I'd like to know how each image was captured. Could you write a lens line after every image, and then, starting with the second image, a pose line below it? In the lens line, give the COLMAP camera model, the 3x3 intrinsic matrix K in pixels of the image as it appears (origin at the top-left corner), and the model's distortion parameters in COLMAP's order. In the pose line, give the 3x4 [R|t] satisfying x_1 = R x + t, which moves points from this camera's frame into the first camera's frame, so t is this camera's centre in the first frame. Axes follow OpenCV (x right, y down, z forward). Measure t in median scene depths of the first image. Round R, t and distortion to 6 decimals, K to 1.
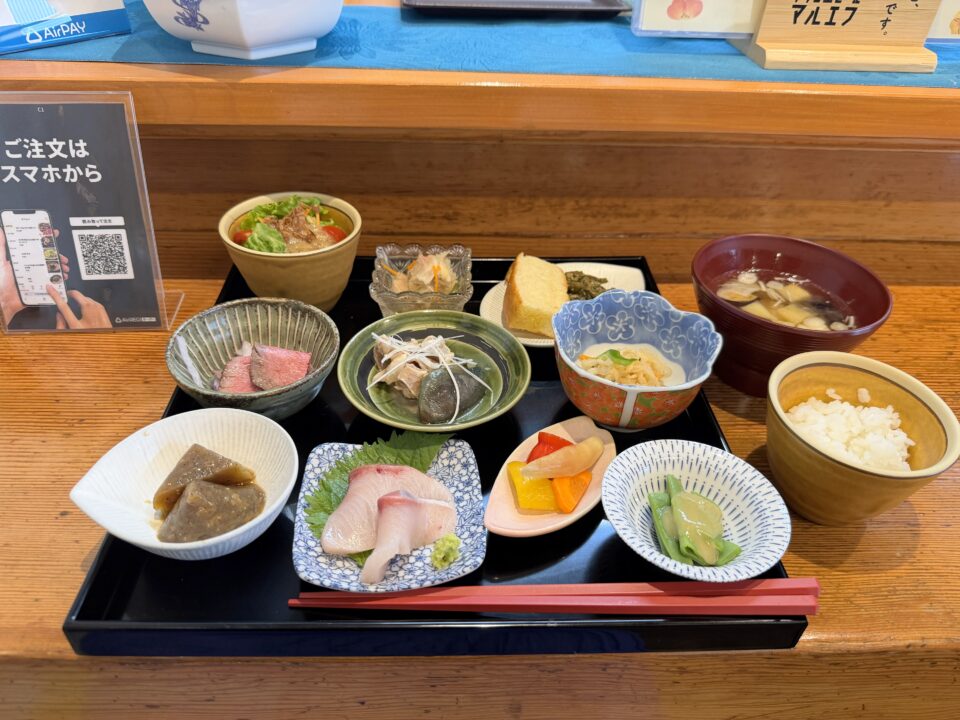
lens RADIAL K [[712.6, 0, 483.7], [0, 712.6, 362.0], [0, 0, 1]] dist [0.063920, -0.128600]
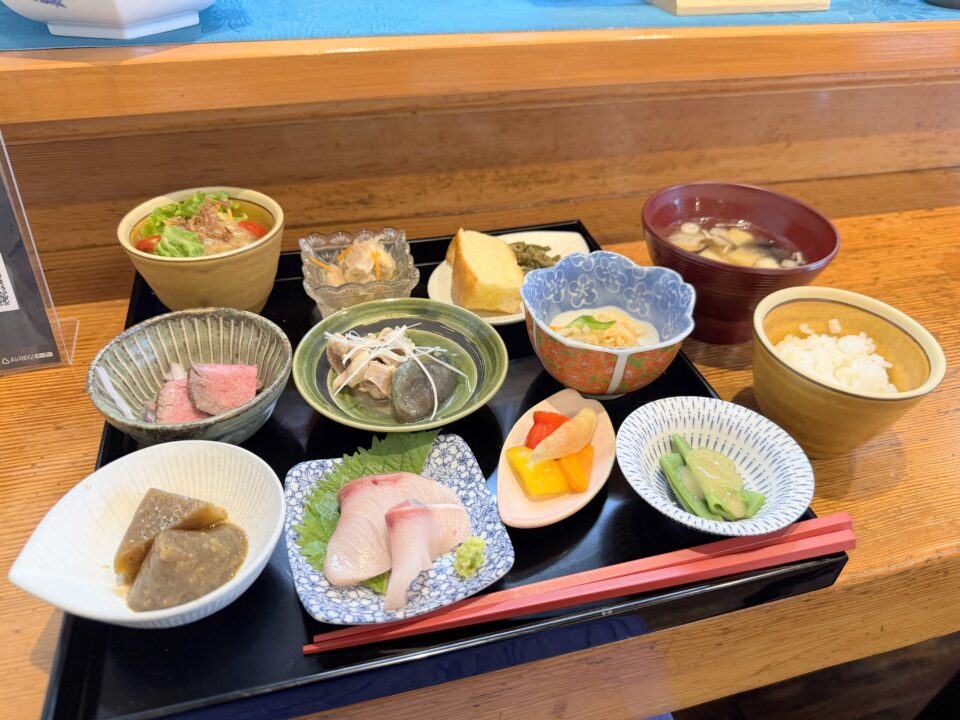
lens RADIAL K [[712.6, 0, 483.7], [0, 712.6, 362.0], [0, 0, 1]] dist [0.063920, -0.128600]
pose [[0.972955, -0.143545, 0.180977, -0.130023], [0.141343, 0.989643, 0.025074, 0.001079], [-0.182702, 0.001184, 0.983168, 0.087849]]
